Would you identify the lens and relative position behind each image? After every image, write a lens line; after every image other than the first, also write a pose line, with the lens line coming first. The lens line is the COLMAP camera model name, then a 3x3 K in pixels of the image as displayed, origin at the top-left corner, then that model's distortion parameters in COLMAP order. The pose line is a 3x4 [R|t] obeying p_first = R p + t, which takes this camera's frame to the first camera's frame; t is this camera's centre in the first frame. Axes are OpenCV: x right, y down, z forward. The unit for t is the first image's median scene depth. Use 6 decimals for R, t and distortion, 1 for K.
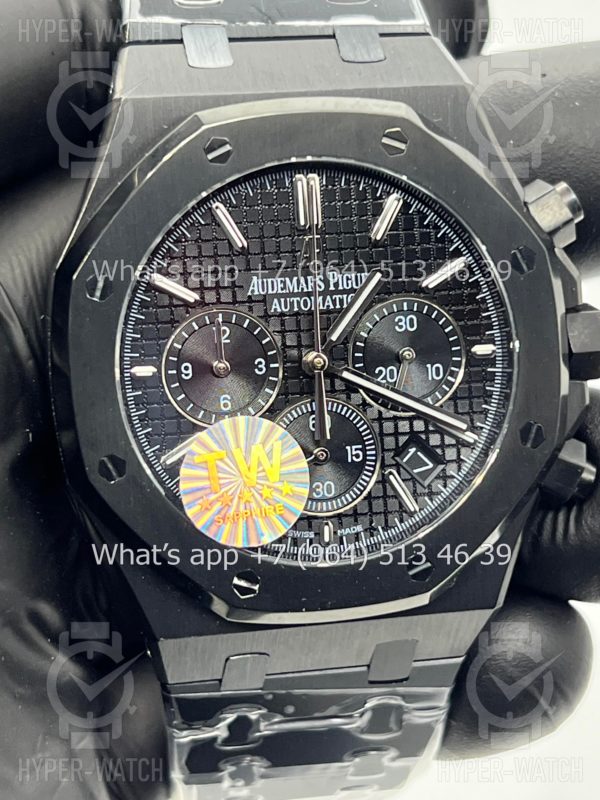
lens RADIAL K [[1864.1, 0, 294.8], [0, 1864.1, 403.6], [0, 0, 1]] dist [0.219177, 0.000000]
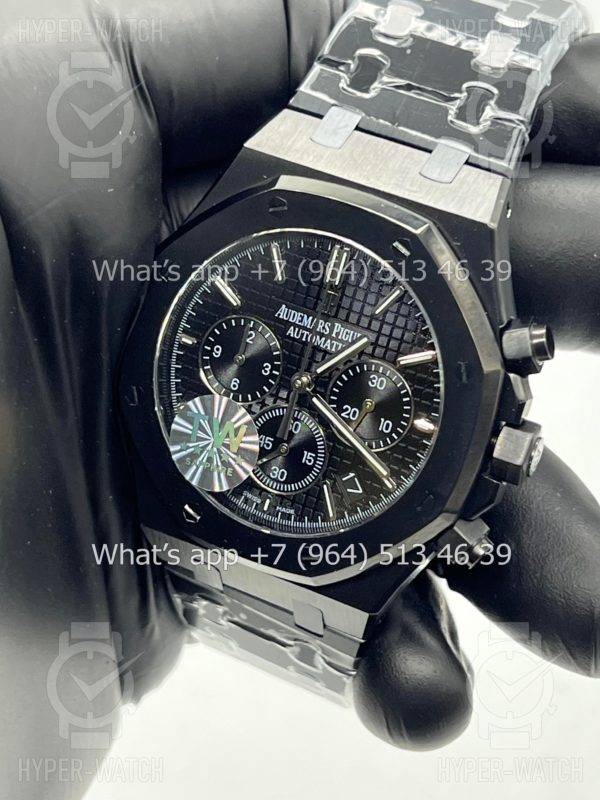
lens RADIAL K [[1864.1, 0, 304.3], [0, 1864.1, 402.2], [0, 0, 1]] dist [0.219177, 0.000000]
pose [[0.804663, 0.394107, -0.444069, 0.598388], [-0.351861, 0.918972, 0.177999, -0.242645], [0.478238, 0.013021, 0.878134, -0.153403]]
